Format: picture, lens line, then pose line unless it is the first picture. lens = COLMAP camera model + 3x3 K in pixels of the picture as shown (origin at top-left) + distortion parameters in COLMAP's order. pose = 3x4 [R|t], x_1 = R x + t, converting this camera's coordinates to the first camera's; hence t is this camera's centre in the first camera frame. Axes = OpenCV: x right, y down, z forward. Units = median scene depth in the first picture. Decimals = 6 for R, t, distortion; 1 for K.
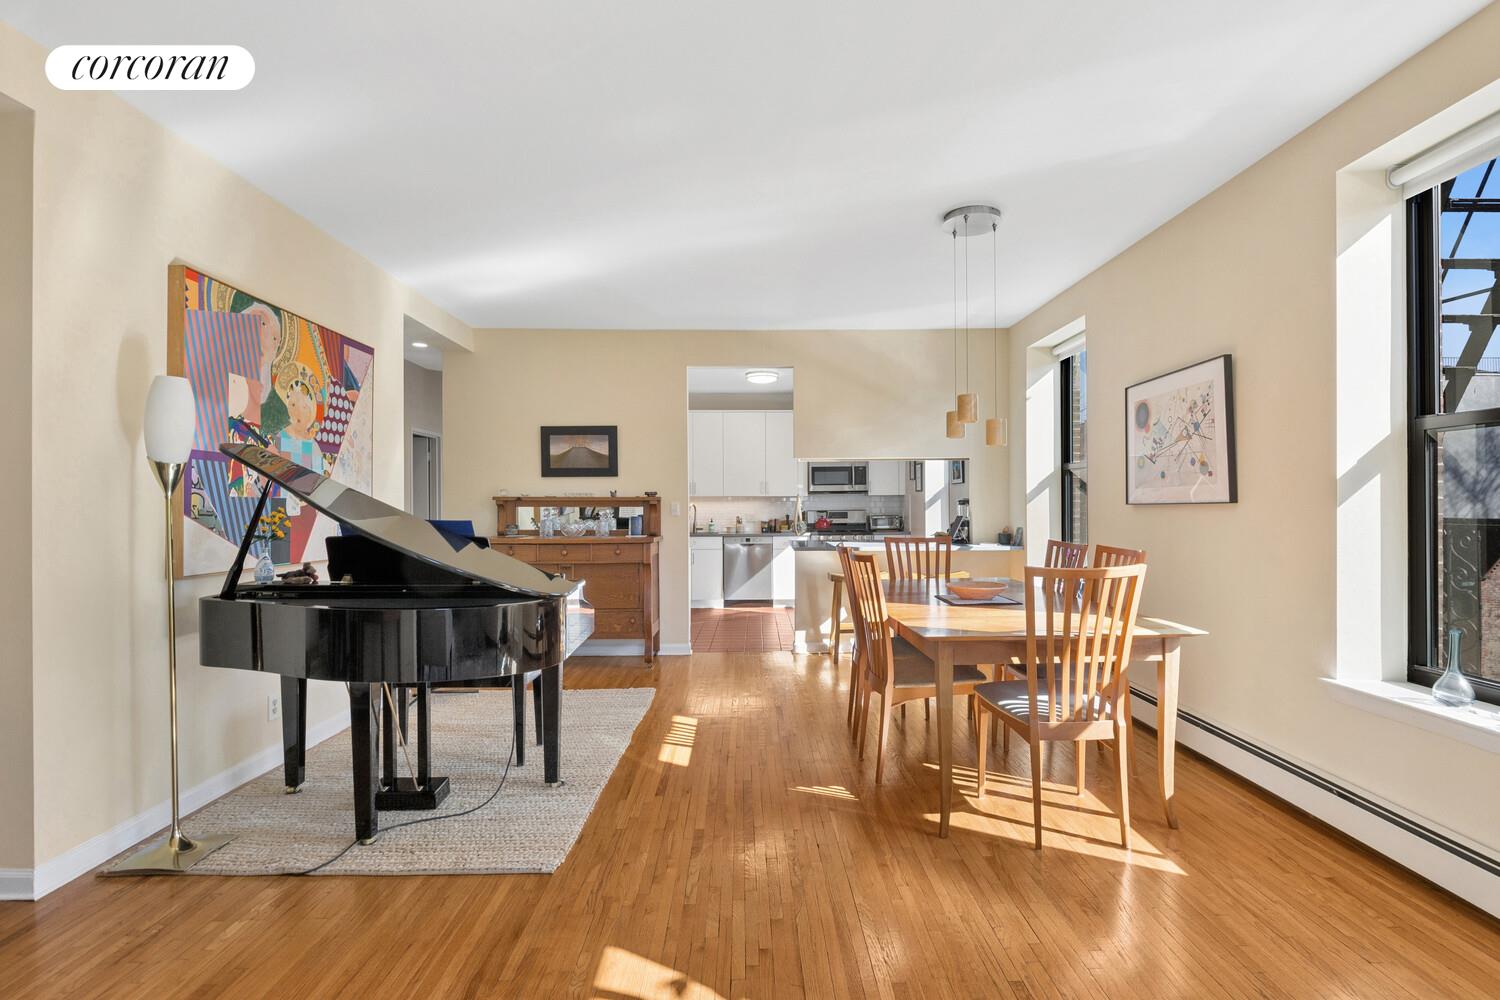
lens RADIAL K [[706.3, 0, 751.2], [0, 706.3, 504.5], [0, 0, 1]] dist [-0.006373, -0.000442]
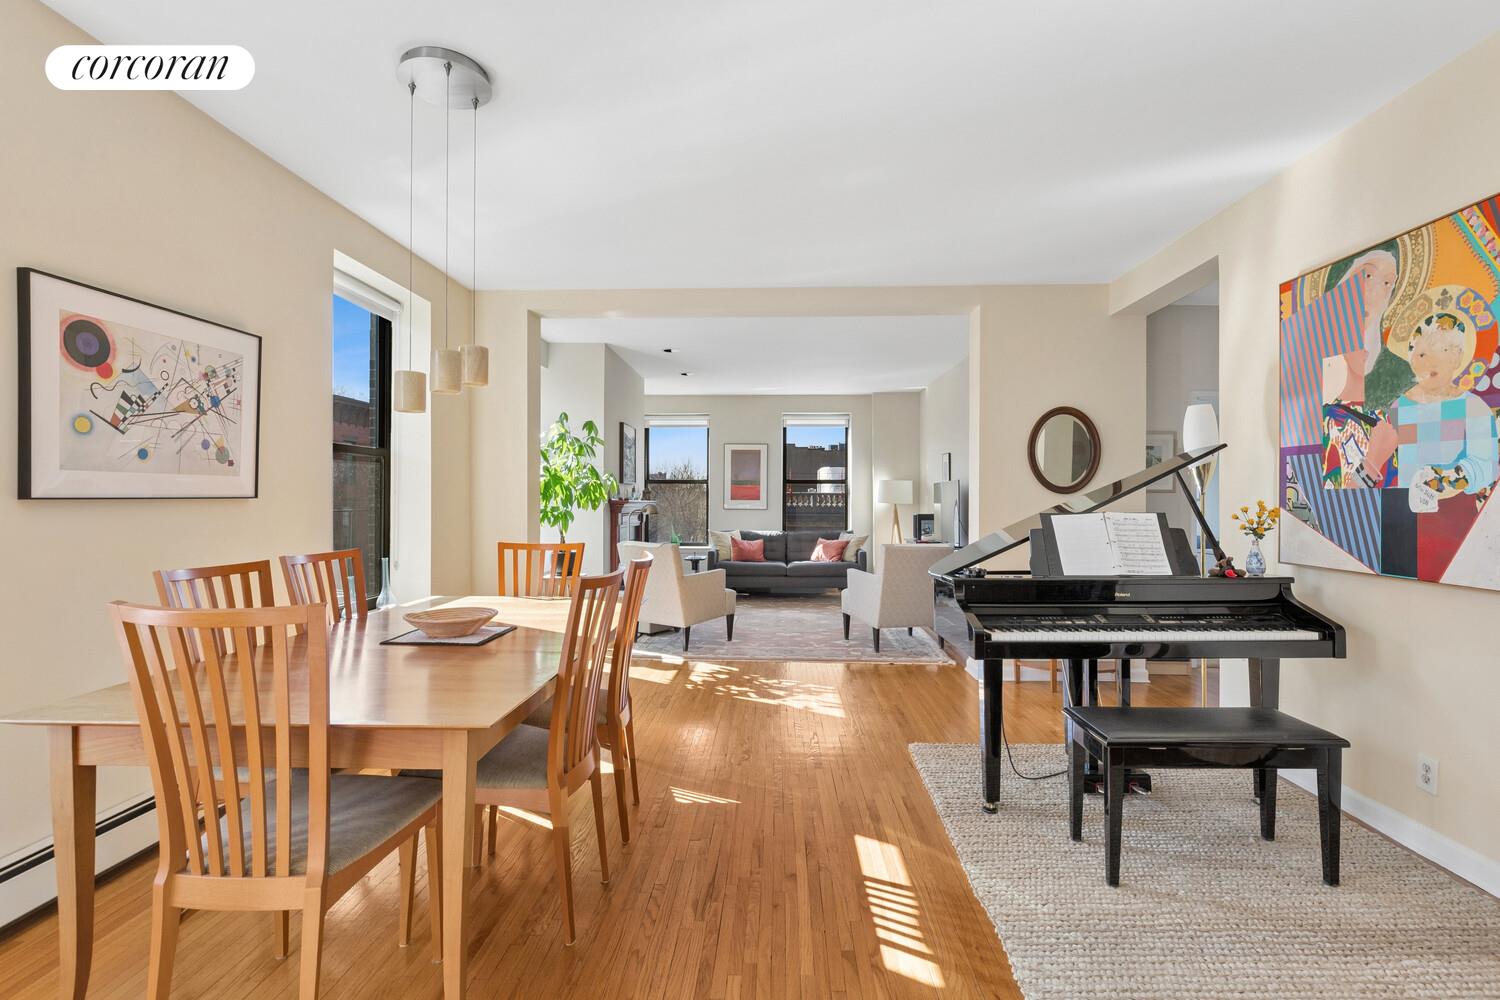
lens RADIAL K [[706.3, 0, 758.8], [0, 706.3, 499.4], [0, 0, 1]] dist [-0.006373, -0.000442]
pose [[-0.999332, 0.001803, 0.036513, -0.013786], [0.001720, 0.999996, -0.002304, 0.003249], [-0.036517, -0.002239, -0.999331, 1.780460]]
